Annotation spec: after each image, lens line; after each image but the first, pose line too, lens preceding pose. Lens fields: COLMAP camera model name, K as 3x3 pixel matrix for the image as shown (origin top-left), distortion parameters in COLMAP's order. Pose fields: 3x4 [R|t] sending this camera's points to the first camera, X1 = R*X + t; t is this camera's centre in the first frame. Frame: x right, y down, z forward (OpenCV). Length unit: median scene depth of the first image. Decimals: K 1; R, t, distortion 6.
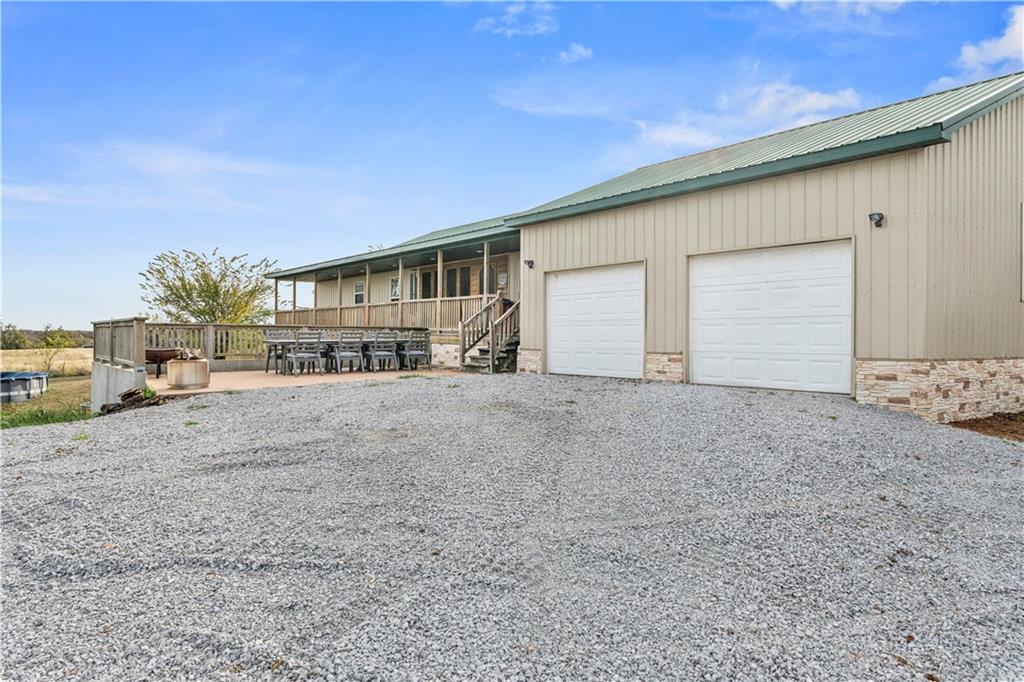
lens RADIAL K [[688.1, 0, 512.0], [0, 688.1, 341.0], [0, 0, 1]] dist [-0.004013, -0.002840]
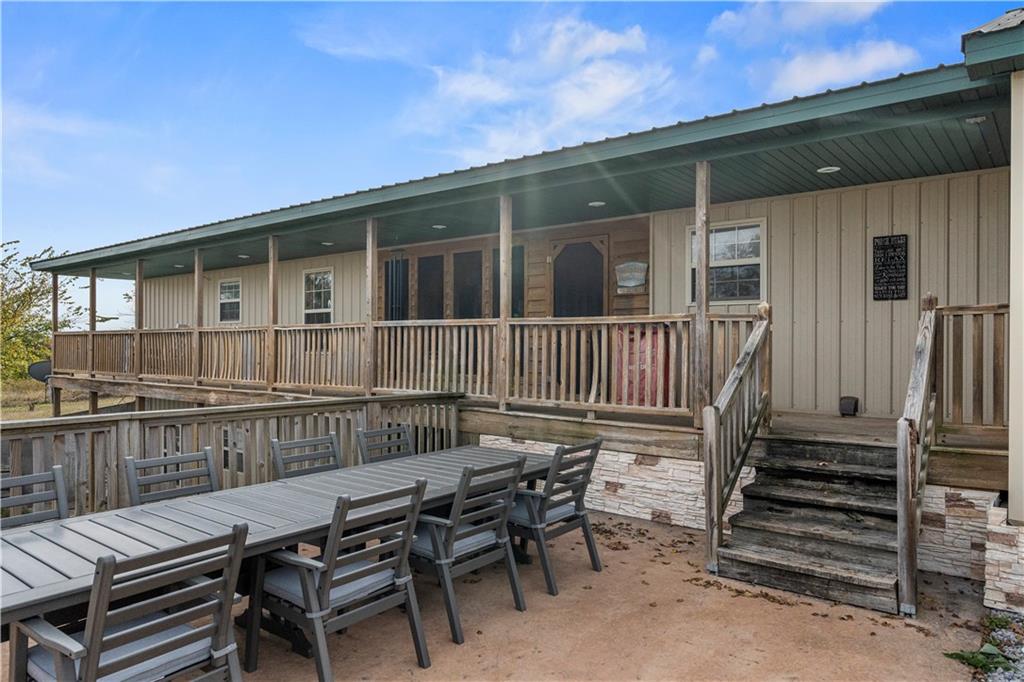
lens RADIAL K [[688.1, 0, 512.0], [0, 688.1, 341.0], [0, 0, 1]] dist [-0.004013, -0.002840]
pose [[0.971165, -0.003706, 0.238379, -0.147608], [0.006094, 0.999938, -0.009279, -0.035029], [-0.238330, 0.010464, 0.971128, 0.469367]]
